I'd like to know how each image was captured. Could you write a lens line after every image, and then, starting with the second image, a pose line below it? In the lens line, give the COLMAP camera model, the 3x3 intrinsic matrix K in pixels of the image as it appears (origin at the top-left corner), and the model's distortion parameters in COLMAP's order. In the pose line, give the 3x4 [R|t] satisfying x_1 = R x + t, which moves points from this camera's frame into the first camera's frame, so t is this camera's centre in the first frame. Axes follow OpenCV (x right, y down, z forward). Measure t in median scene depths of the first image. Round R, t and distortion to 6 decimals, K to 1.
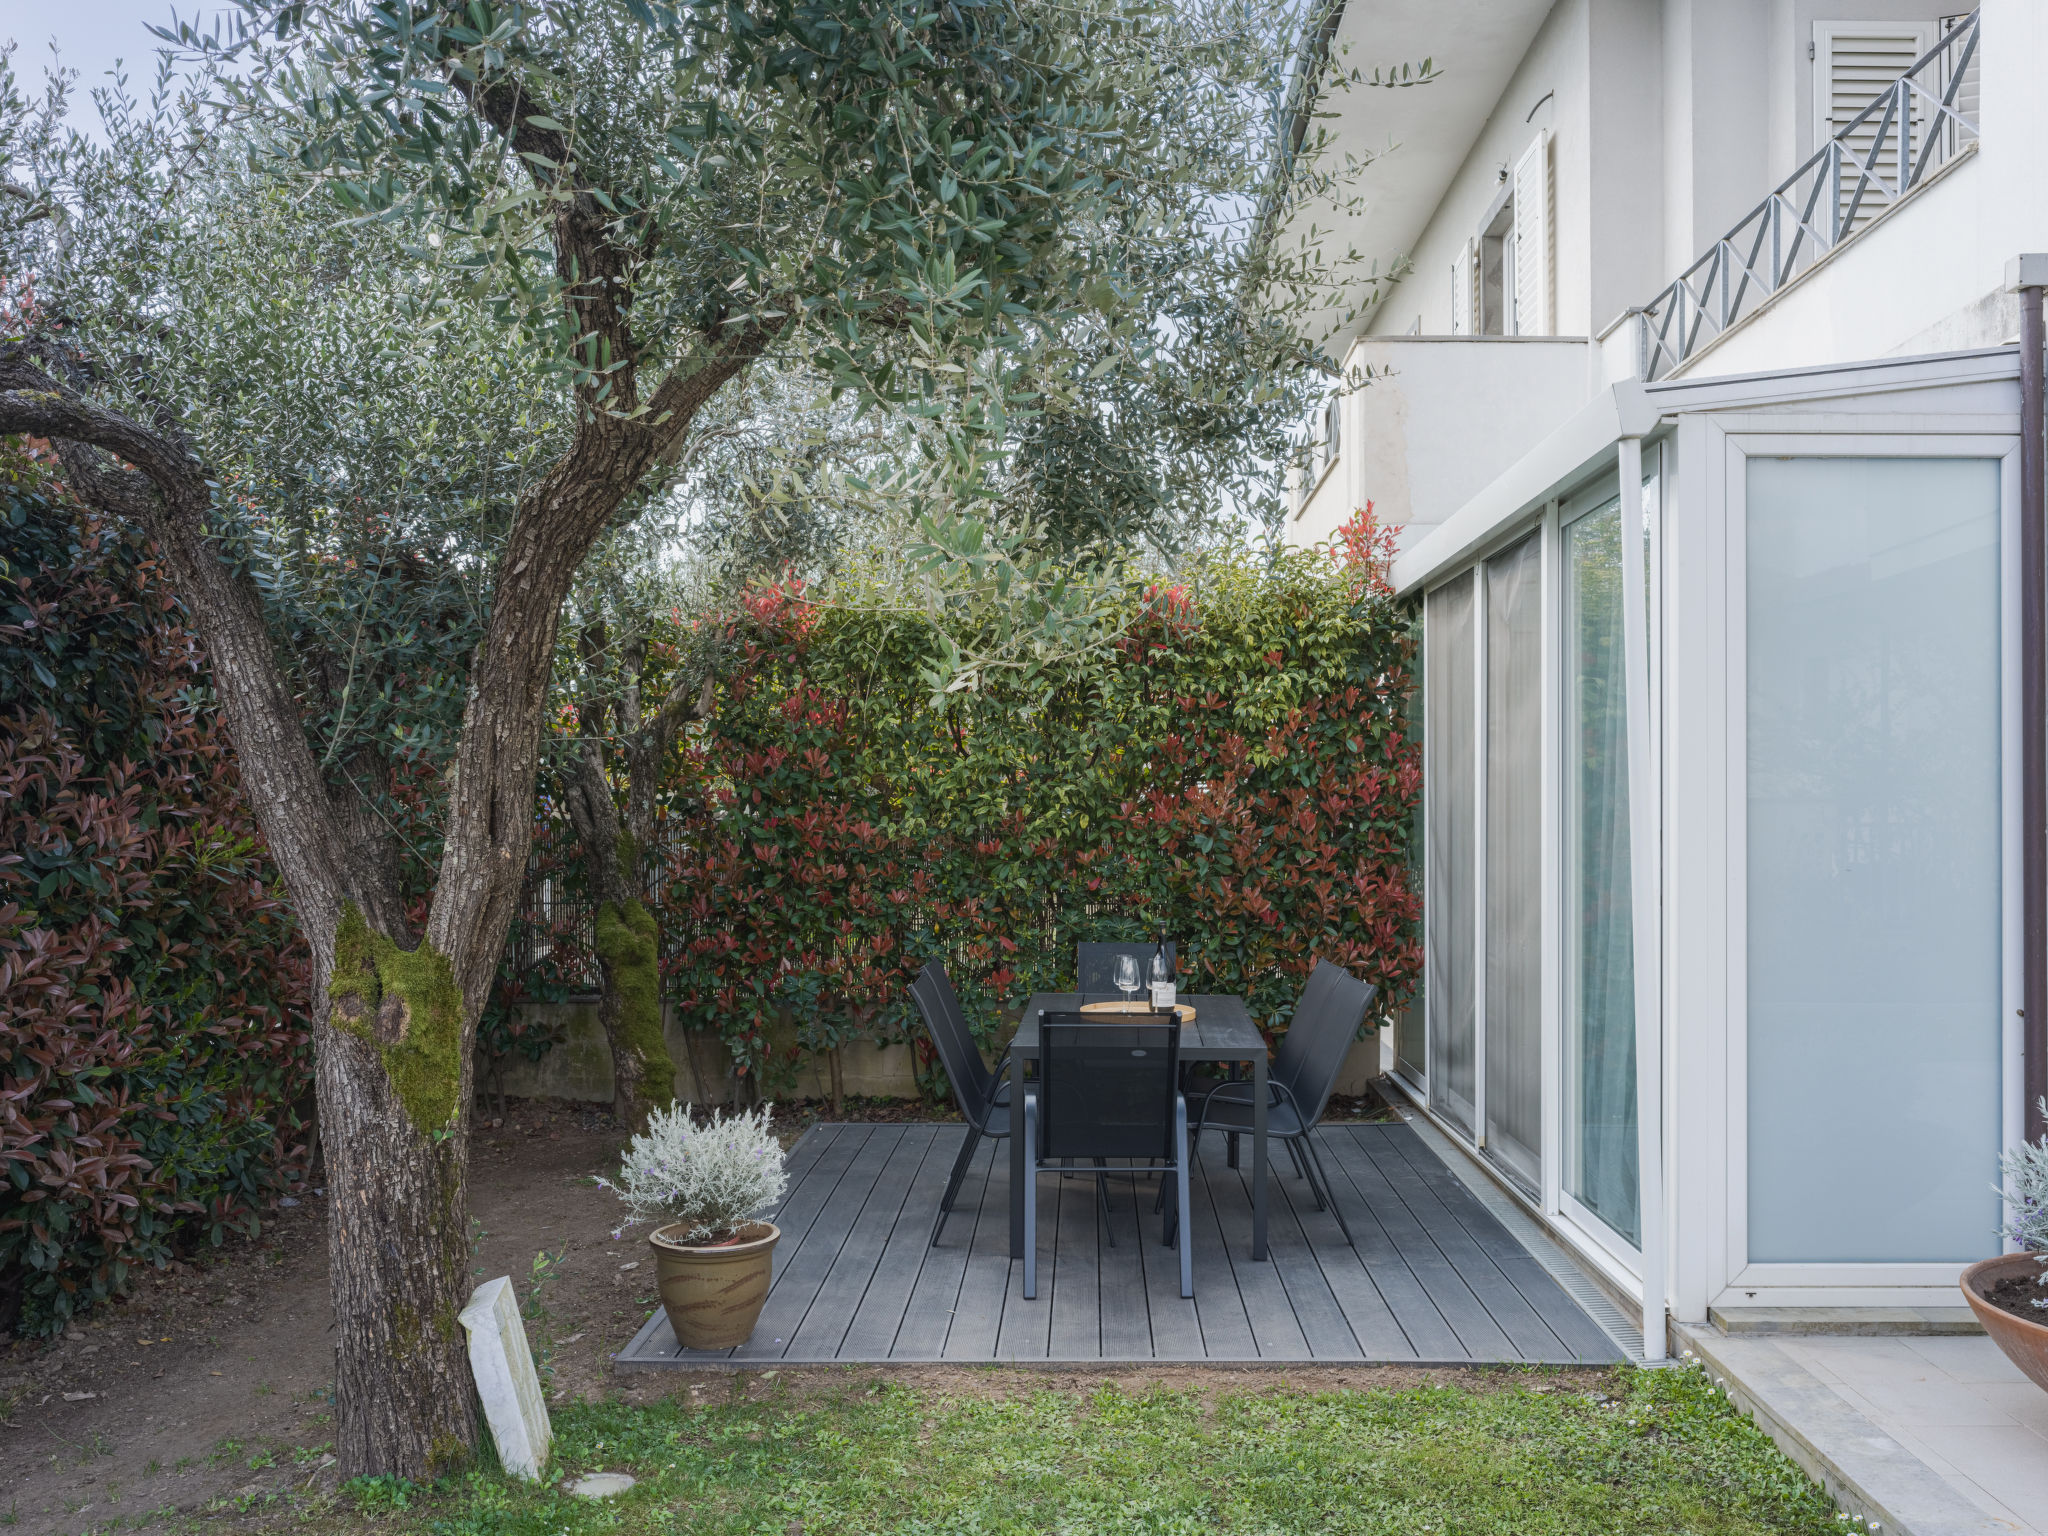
lens RADIAL K [[1734.4, 0, 1106.4], [0, 1734.4, 800.2], [0, 0, 1]] dist [-0.009549, -0.002971]
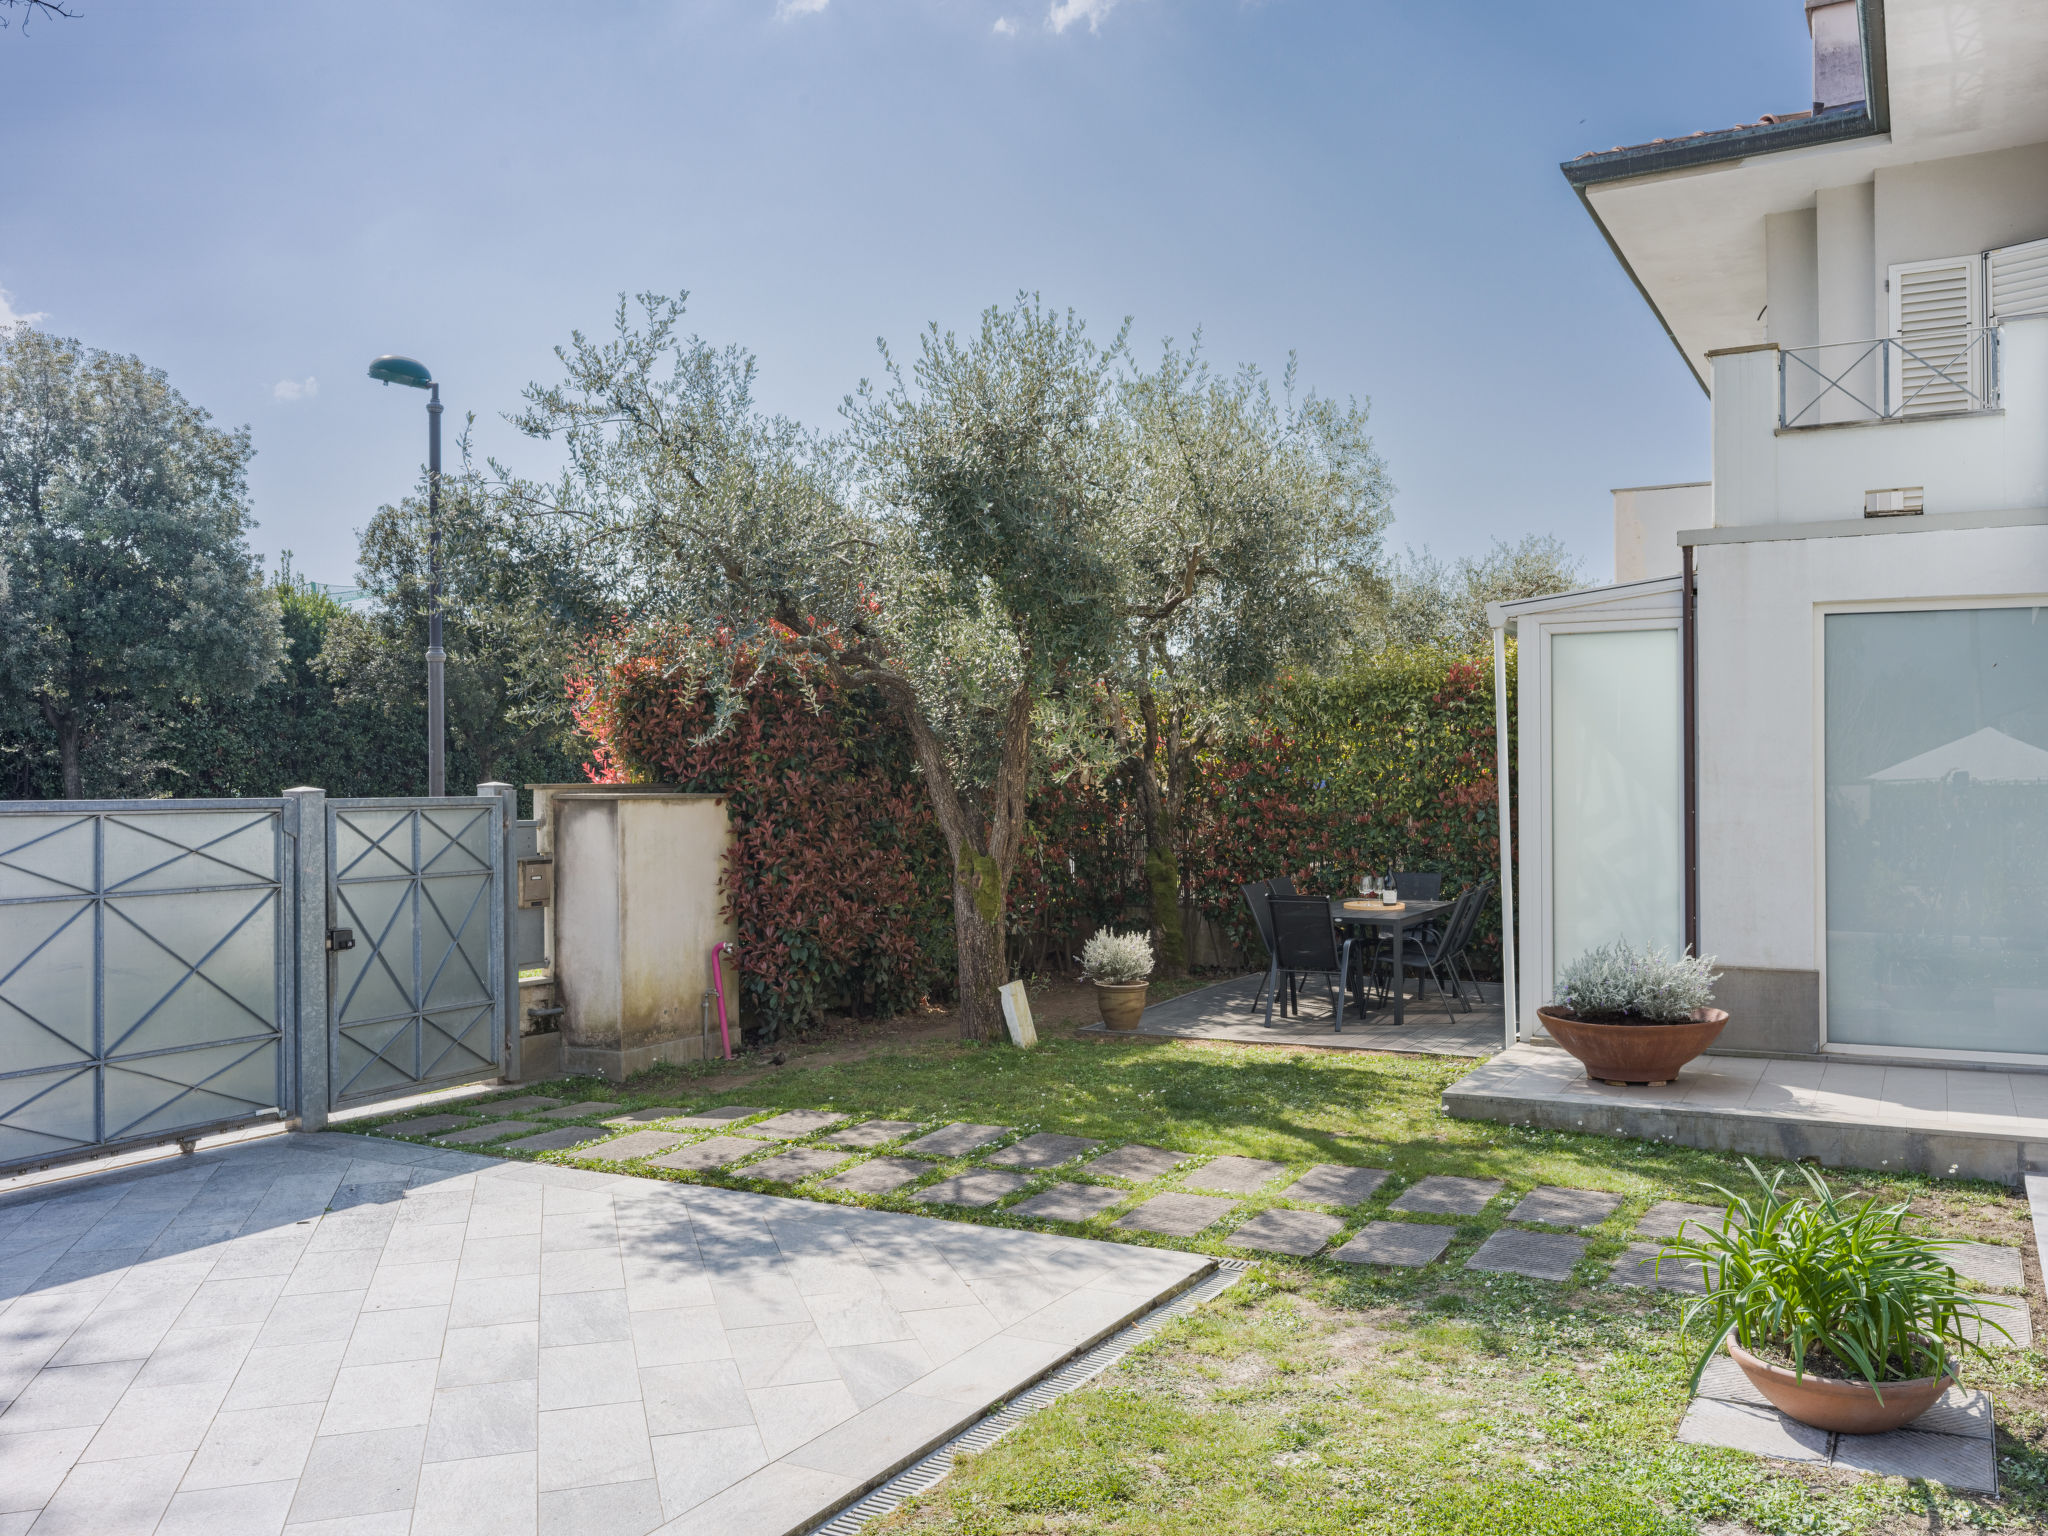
lens RADIAL K [[1716.1, 0, 1092.7], [0, 1716.1, 767.2], [0, 0, 1]] dist [-0.038530, 0.046094]
pose [[0.890372, -0.012840, -0.455053, 0.577356], [0.012069, 0.999917, -0.004601, -0.023842], [0.455075, -0.001396, 0.890452, -0.784686]]
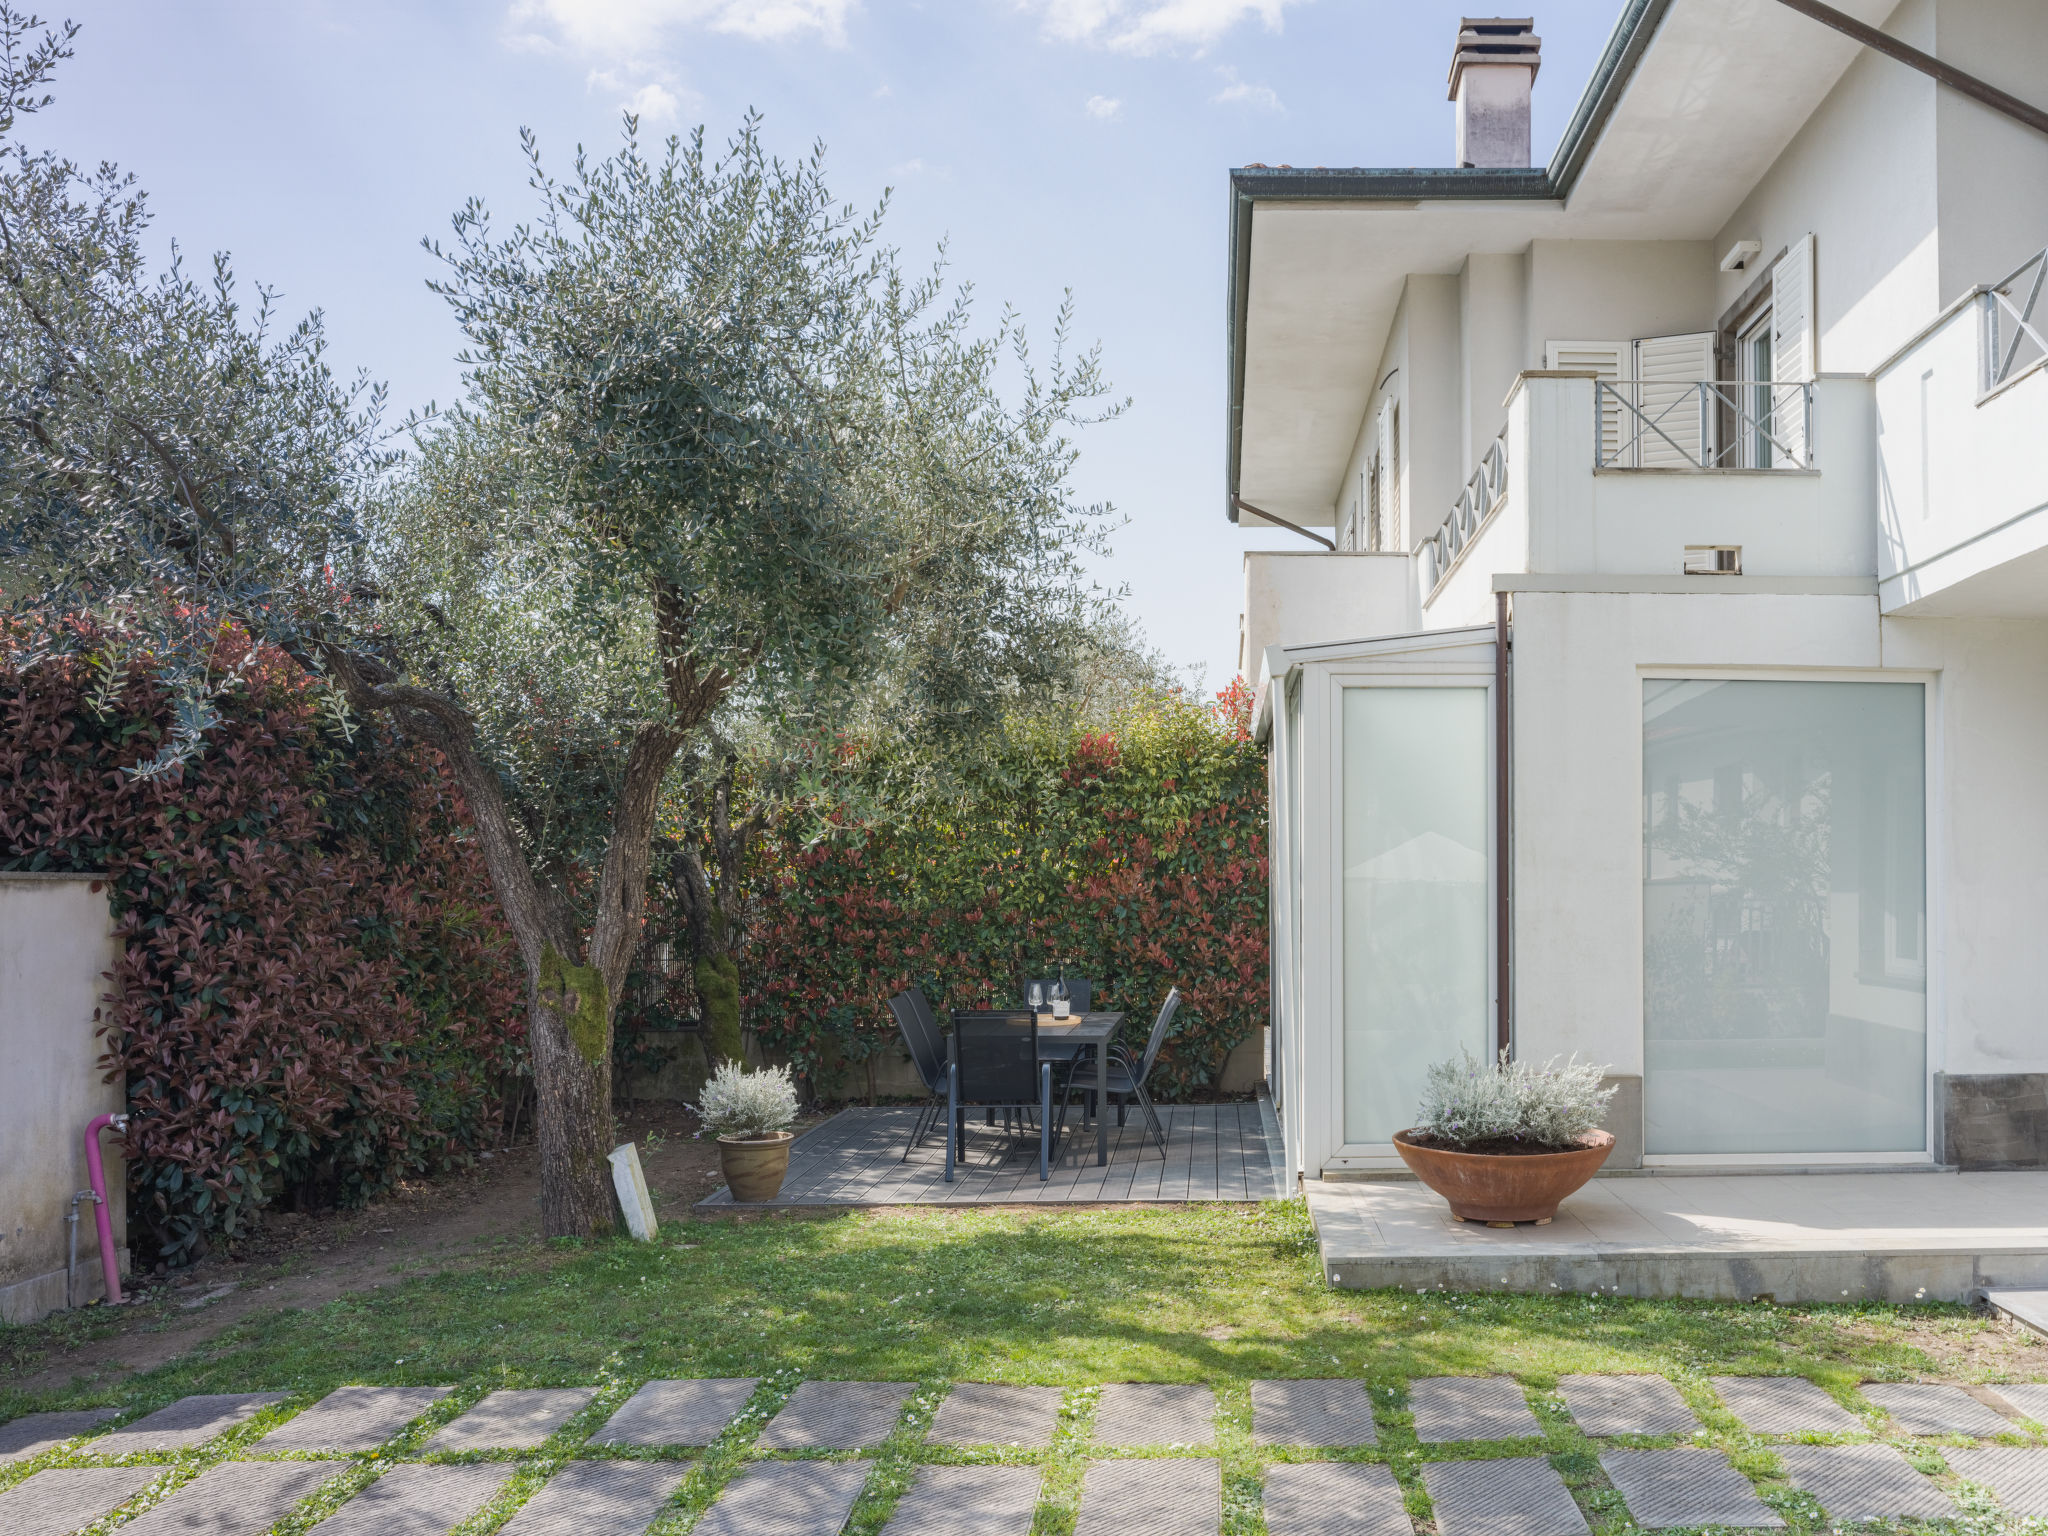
lens RADIAL K [[1698.2, 0, 1301.6], [0, 1698.2, 877.4], [0, 0, 1]] dist [-0.015553, 0.004513]
pose [[0.999155, -0.006011, 0.040649, 0.180425], [0.006073, 0.999981, -0.001413, -0.002007], [-0.040640, 0.001658, 0.999172, -0.510921]]
